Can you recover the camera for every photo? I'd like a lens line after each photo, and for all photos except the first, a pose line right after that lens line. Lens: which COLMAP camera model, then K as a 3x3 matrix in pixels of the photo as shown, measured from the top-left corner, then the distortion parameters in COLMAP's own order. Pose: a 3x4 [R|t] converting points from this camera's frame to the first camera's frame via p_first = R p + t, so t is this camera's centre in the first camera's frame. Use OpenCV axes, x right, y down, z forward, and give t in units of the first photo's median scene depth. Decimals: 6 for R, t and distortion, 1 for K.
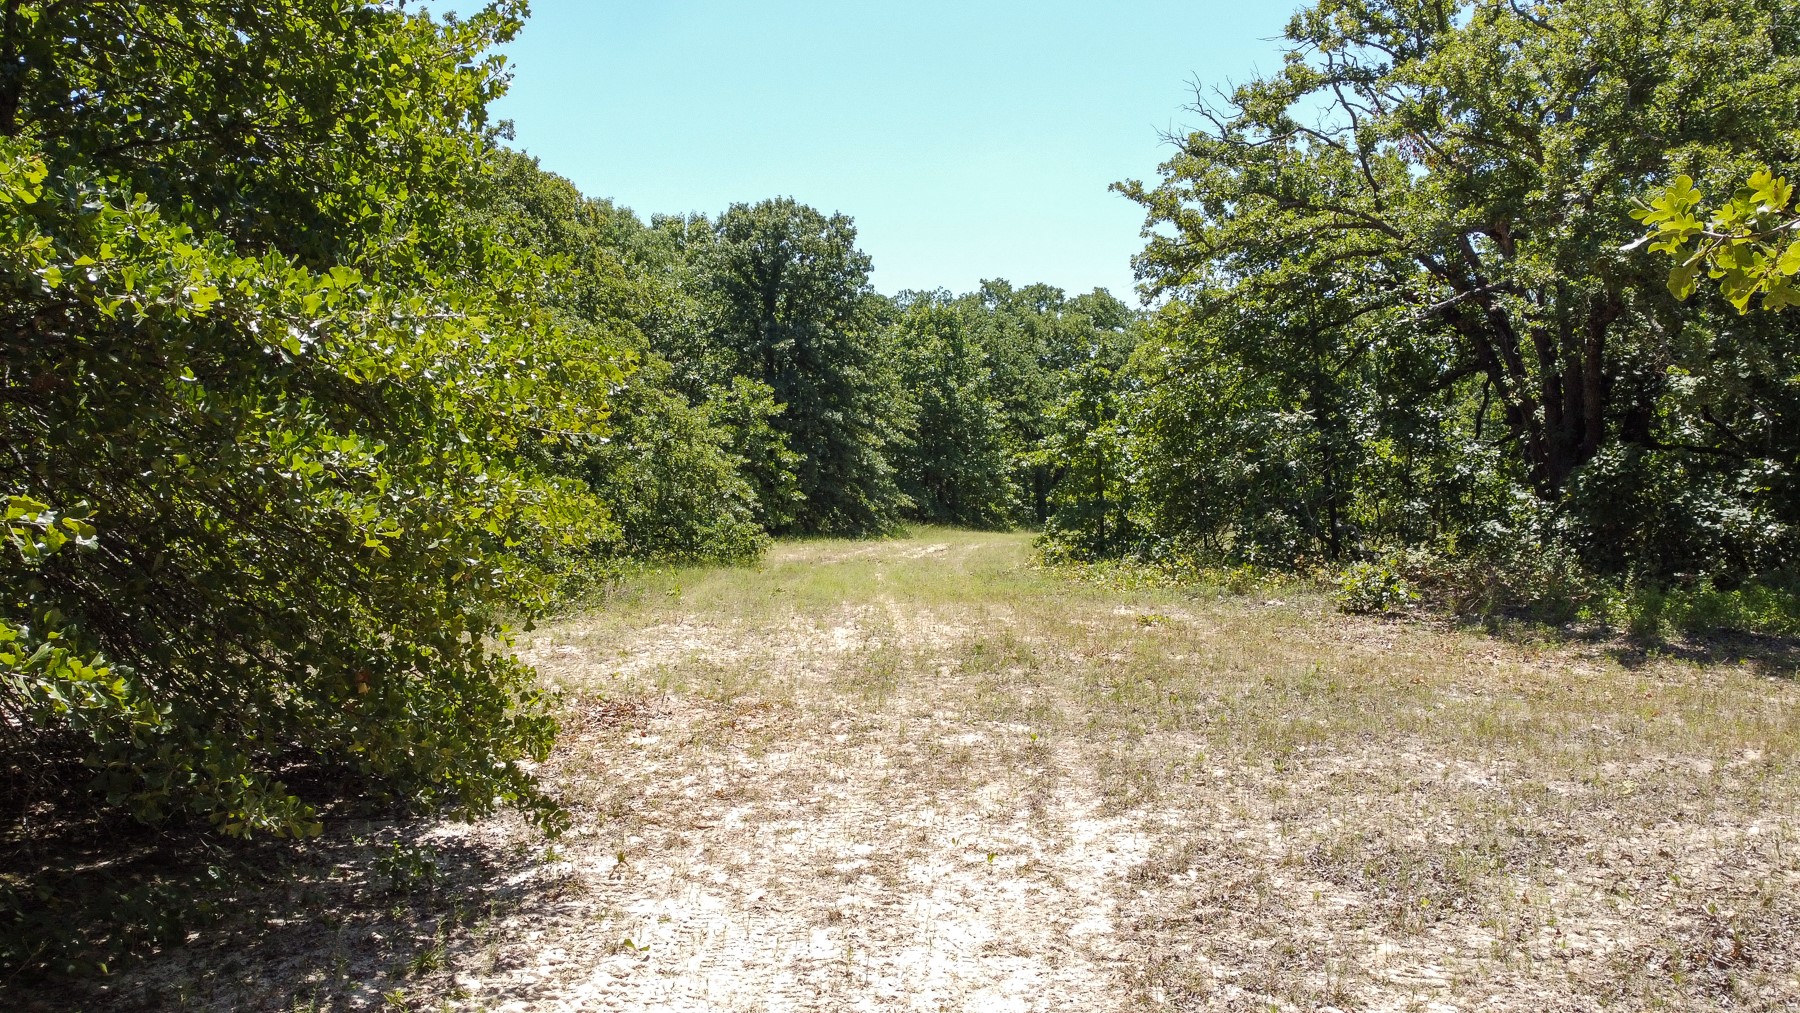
lens RADIAL K [[1366.1, 0, 900.0], [0, 1366.1, 506.2], [0, 0, 1]] dist [0.004585, -0.003245]
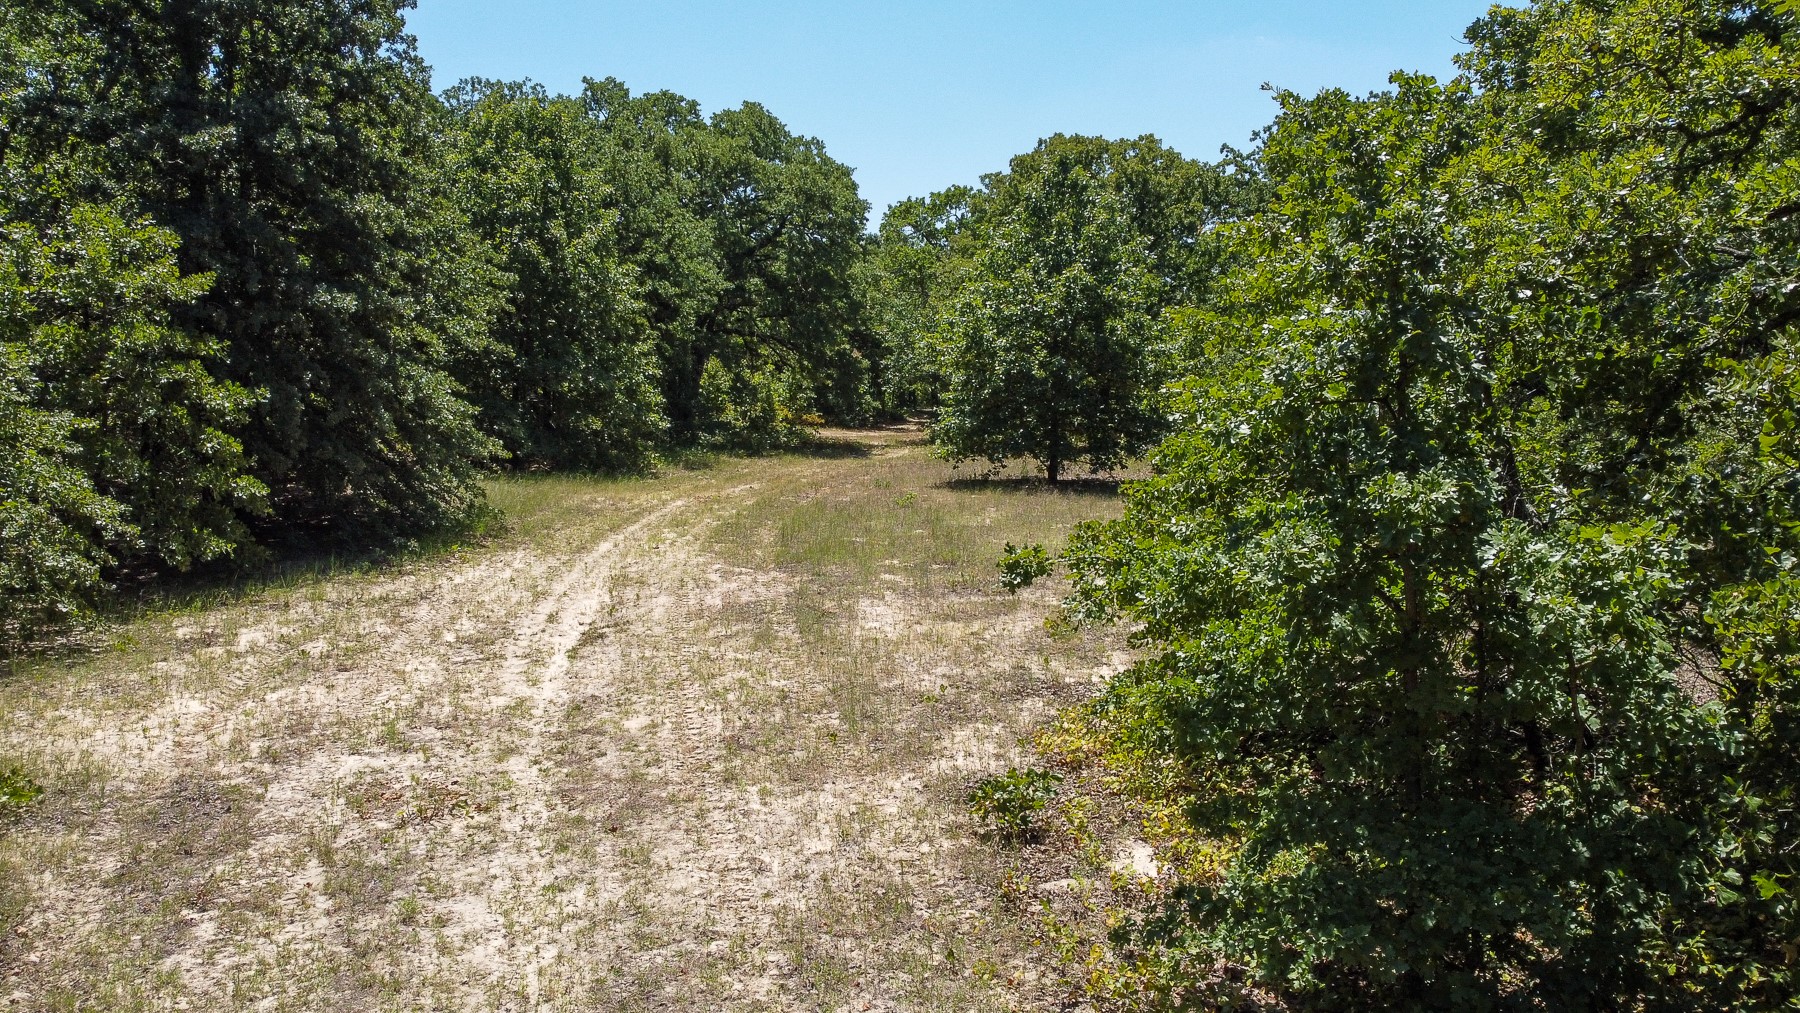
lens RADIAL K [[1366.1, 0, 898.8], [0, 1366.1, 506.7], [0, 0, 1]] dist [0.004585, -0.003245]
pose [[0.951466, -0.025514, 0.306694, -0.007361], [-0.008145, 0.994121, 0.107971, -0.035683], [-0.307645, -0.105229, 0.945664, 0.365535]]
